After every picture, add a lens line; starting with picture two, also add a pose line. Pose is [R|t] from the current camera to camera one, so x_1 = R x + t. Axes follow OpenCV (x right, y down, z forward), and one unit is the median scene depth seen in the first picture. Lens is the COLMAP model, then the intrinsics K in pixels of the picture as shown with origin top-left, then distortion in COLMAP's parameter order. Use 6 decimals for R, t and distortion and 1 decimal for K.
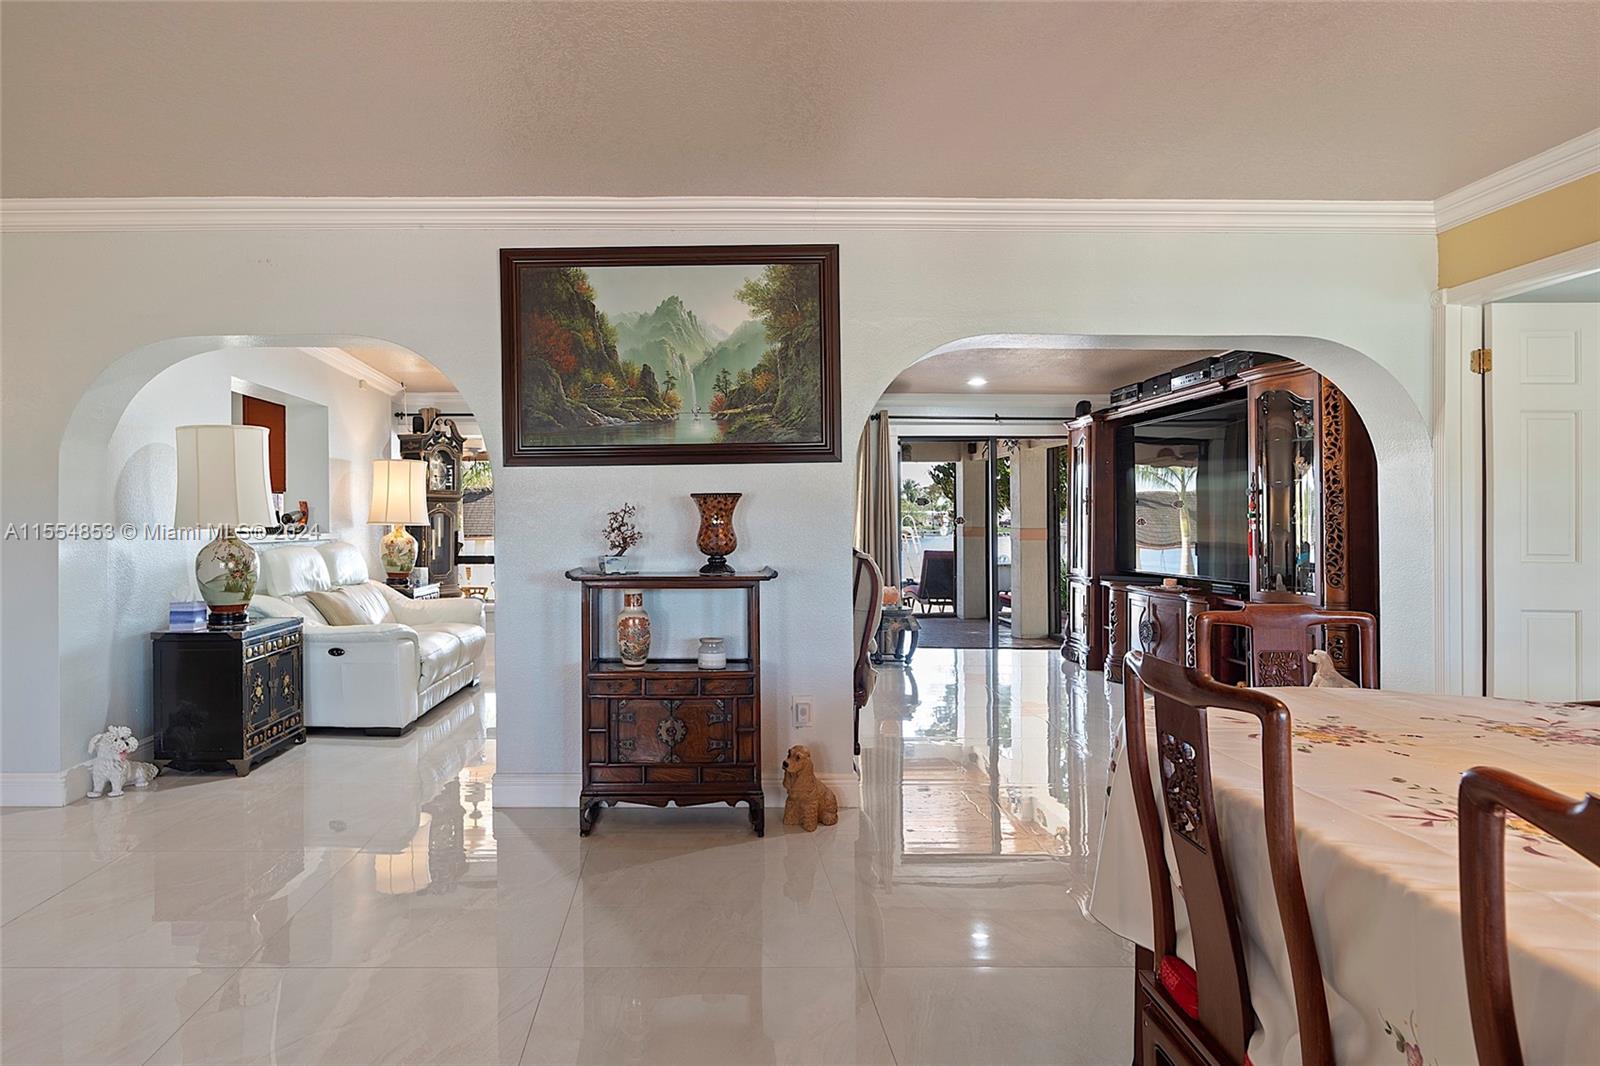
lens RADIAL K [[869.7, 0, 715.9], [0, 869.7, 519.4], [0, 0, 1]] dist [-0.006650, 0.000282]
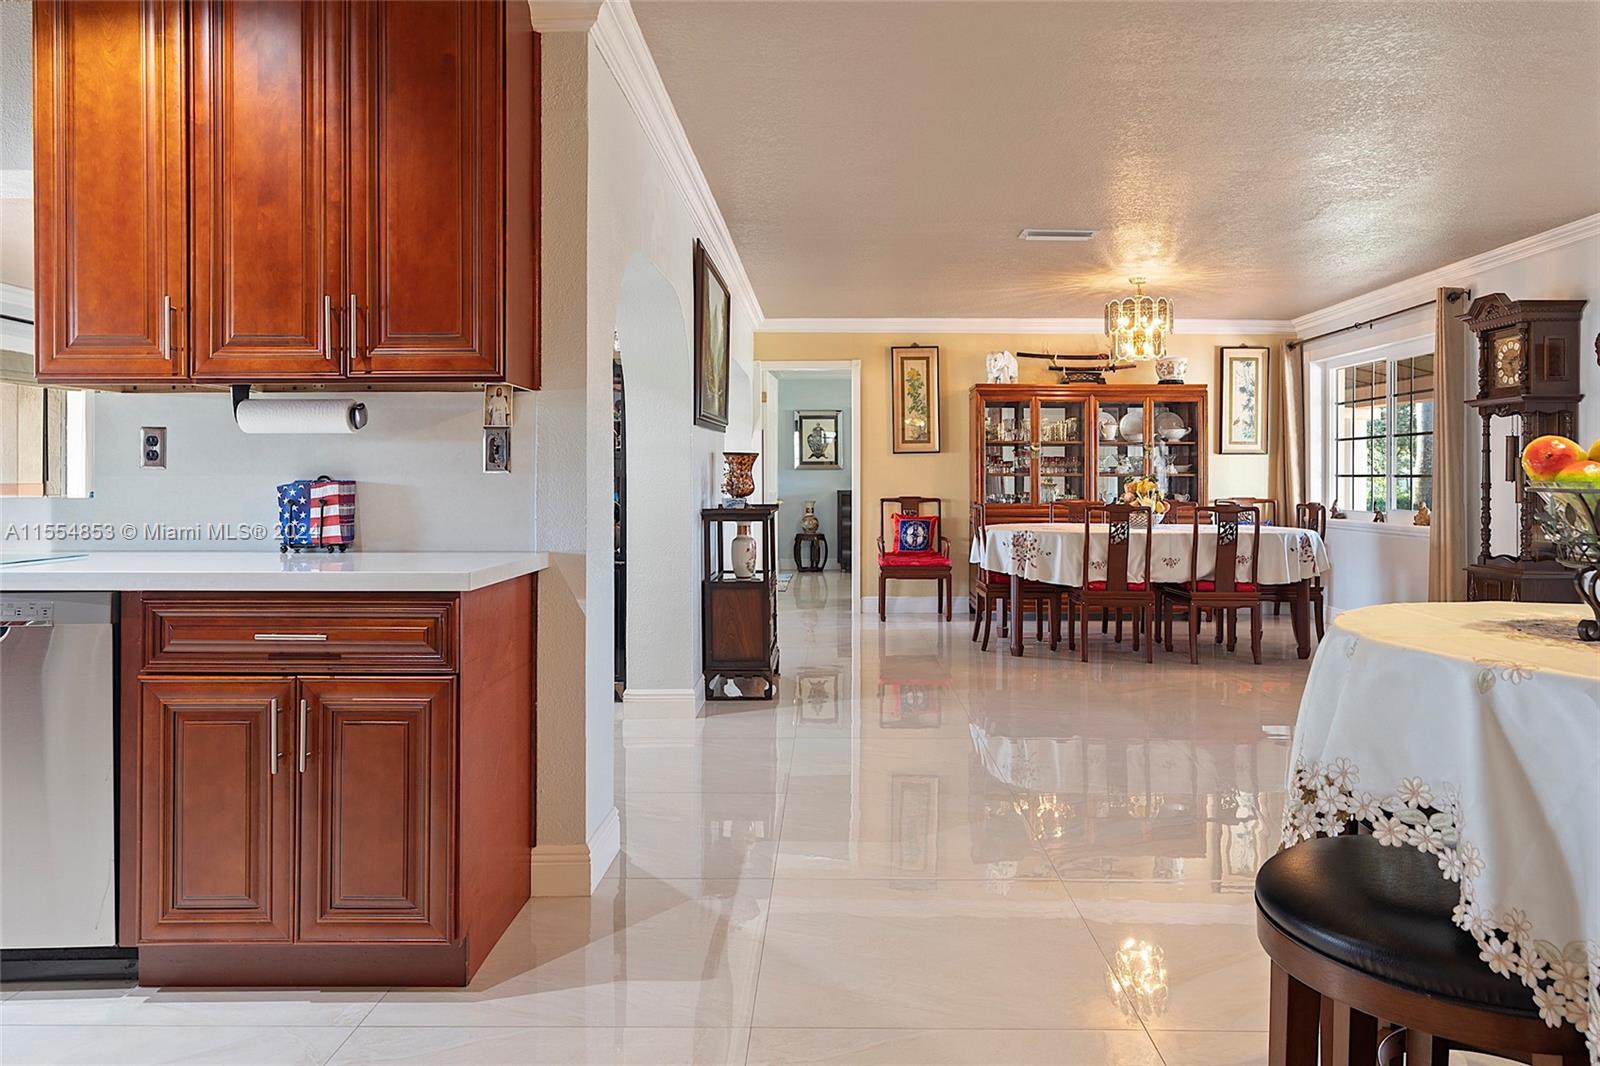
lens RADIAL K [[1039.5, 0, 818.7], [0, 1039.5, 469.7], [0, 0, 1]] dist [-0.005015, -0.001443]
pose [[0.022157, 0.006267, 0.999735, -1.631945], [-0.001186, 0.999980, -0.006242, 0.009135], [-0.999754, -0.001047, 0.022164, 0.808861]]
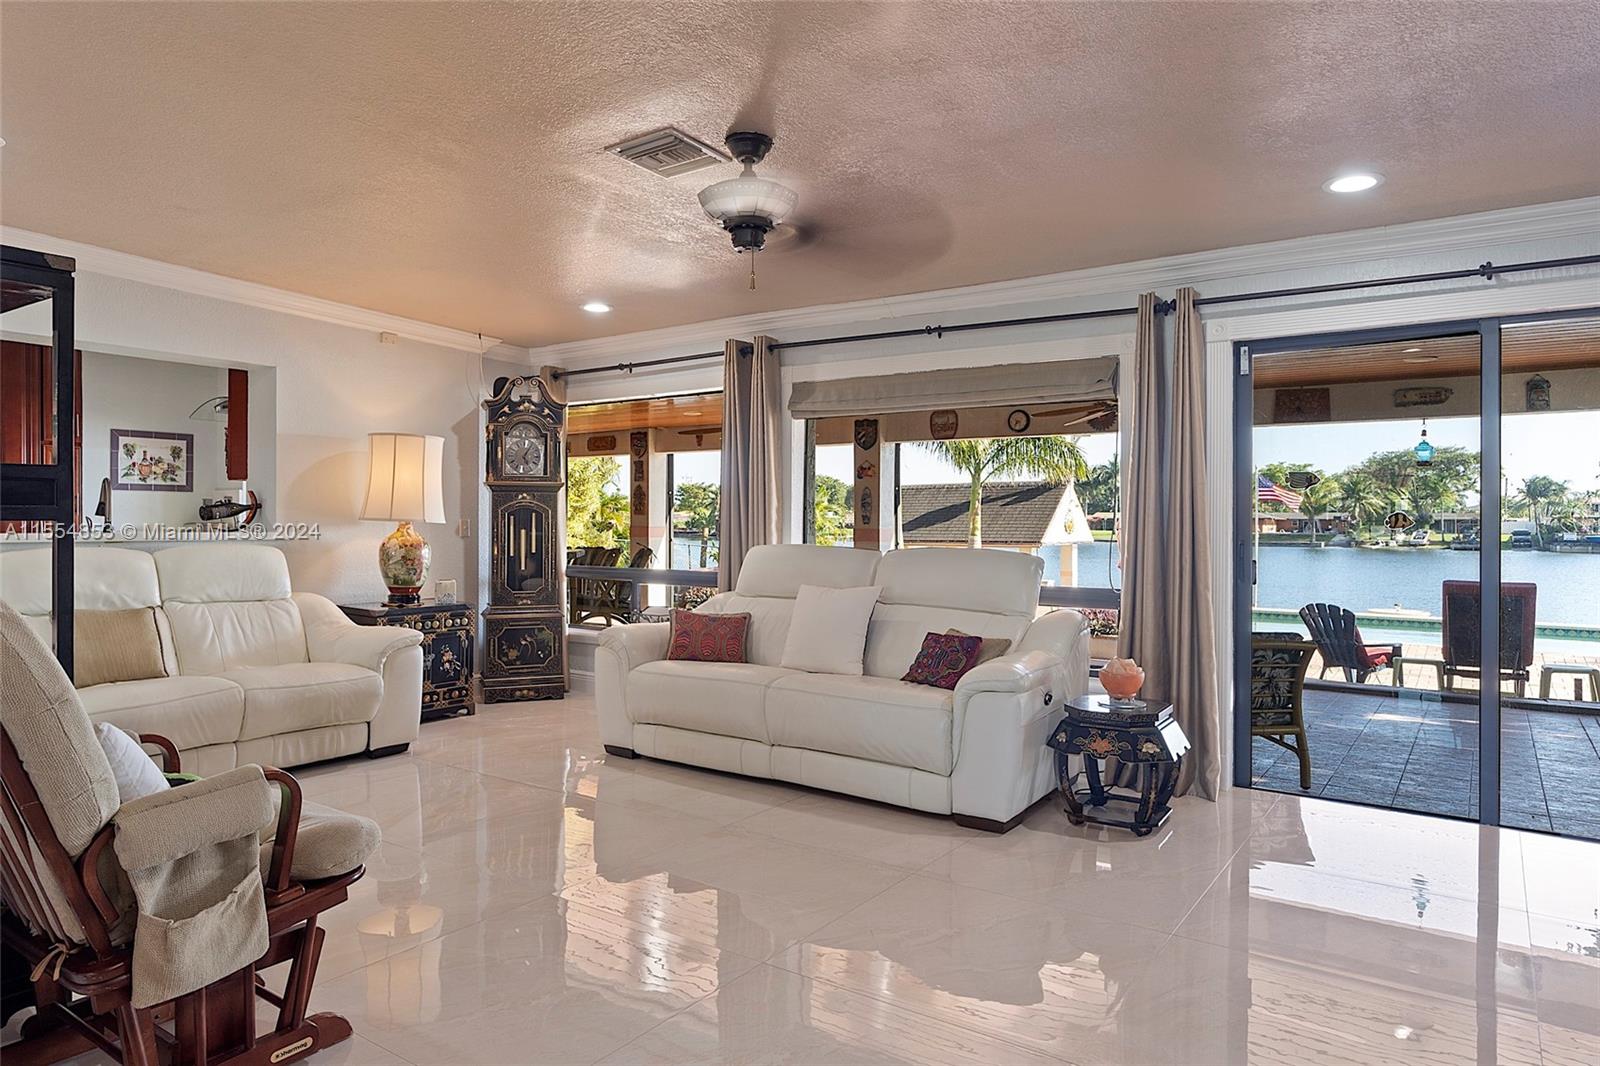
lens RADIAL K [[970.5, 0, 800.0], [0, 970.5, 533.0], [0, 0, 1]] dist [0.001443, 0.000338]
pose [[0.818929, 0.010516, -0.573798, 0.730709], [-0.005184, 0.999927, 0.010928, 0.008765], [0.573871, -0.005975, 0.818924, 0.992098]]
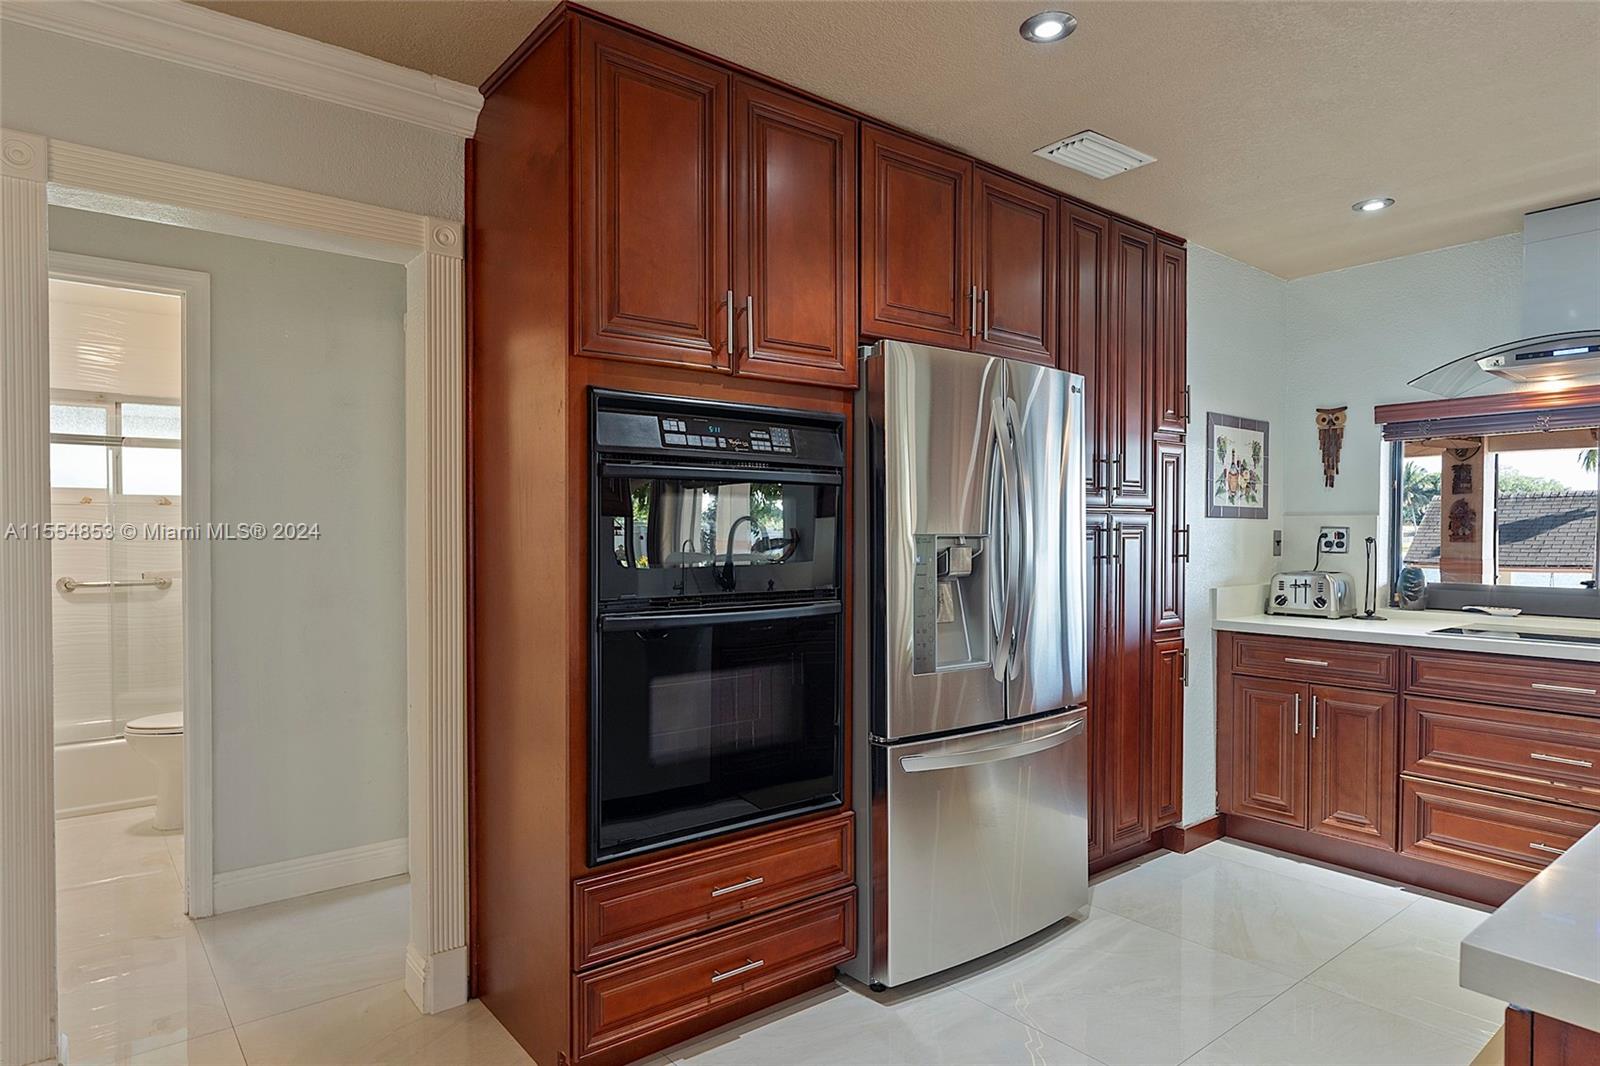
lens RADIAL K [[923.8, 0, 796.6], [0, 923.8, 546.0], [0, 0, 1]] dist [0.000746, 0.000484]
pose [[0.614829, 0.021243, -0.788375, -0.936765], [-0.008047, 0.999754, 0.020662, -0.033706], [0.788620, -0.006360, 0.614848, 0.759412]]
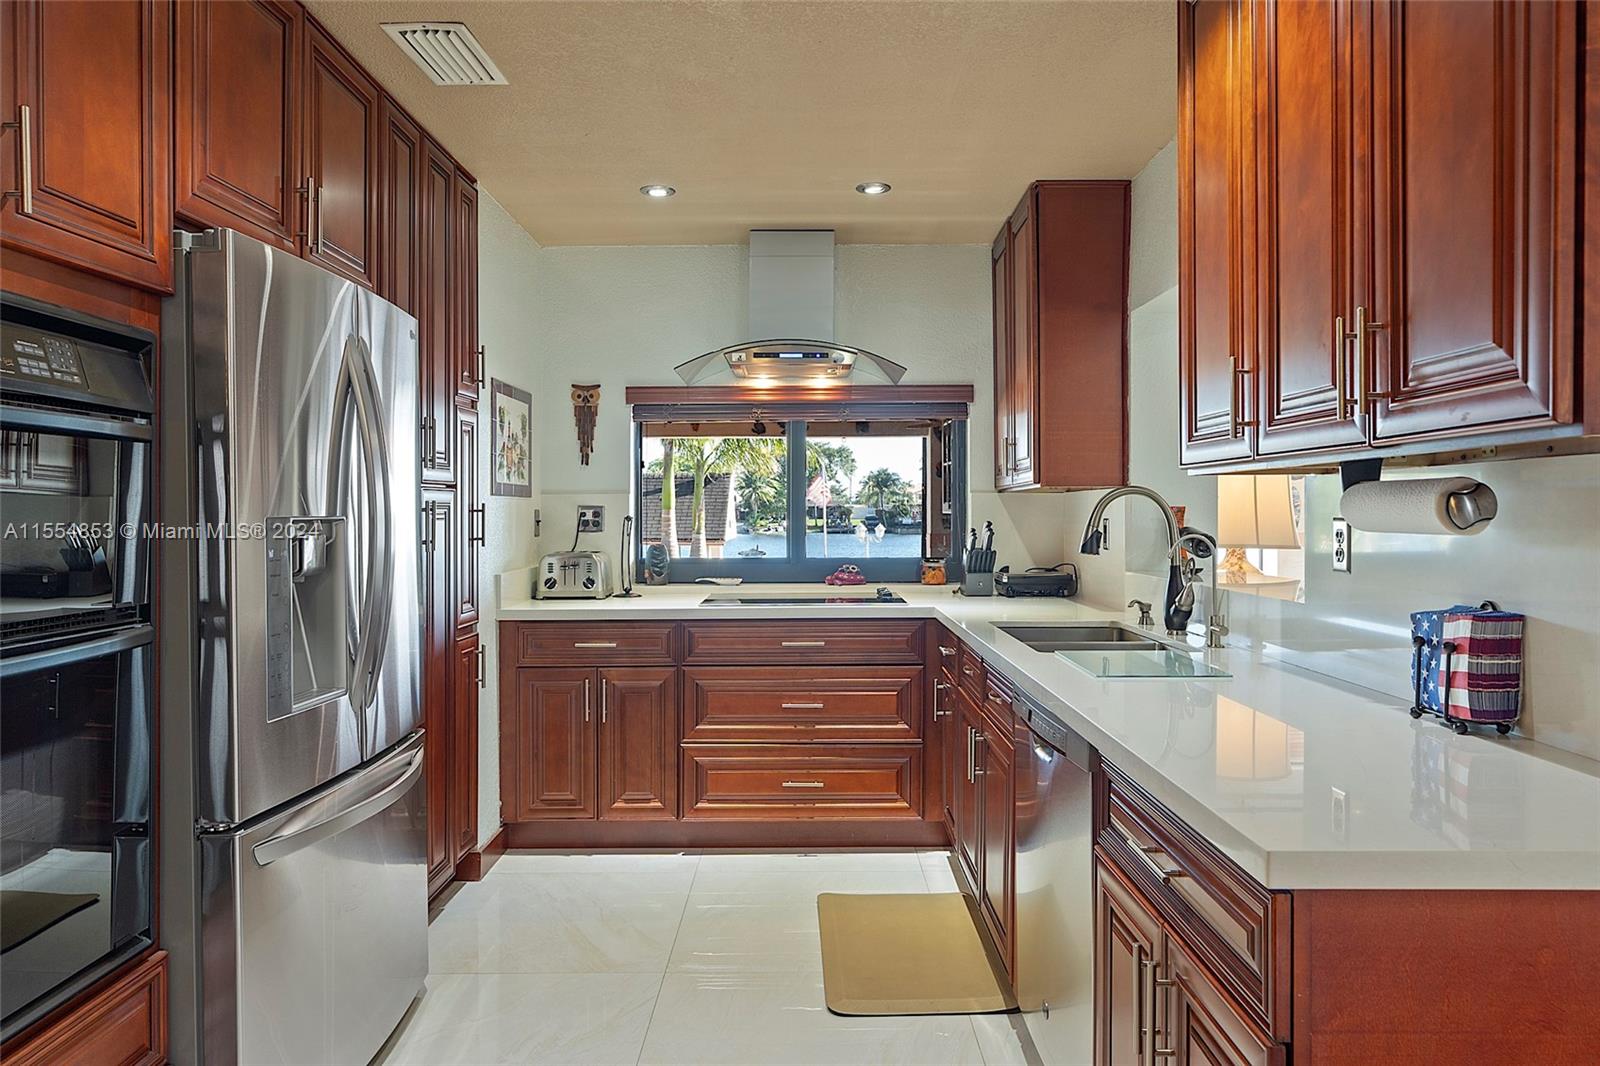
lens RADIAL K [[1044.7, 0, 800.5], [0, 1044.7, 508.8], [0, 0, 1]] dist [-0.005496, -0.000312]
pose [[0.999818, 0.000594, -0.019081, -1.148802], [-0.000645, 0.999996, -0.002650, -0.032008], [0.019079, 0.002662, 0.999814, 0.720146]]
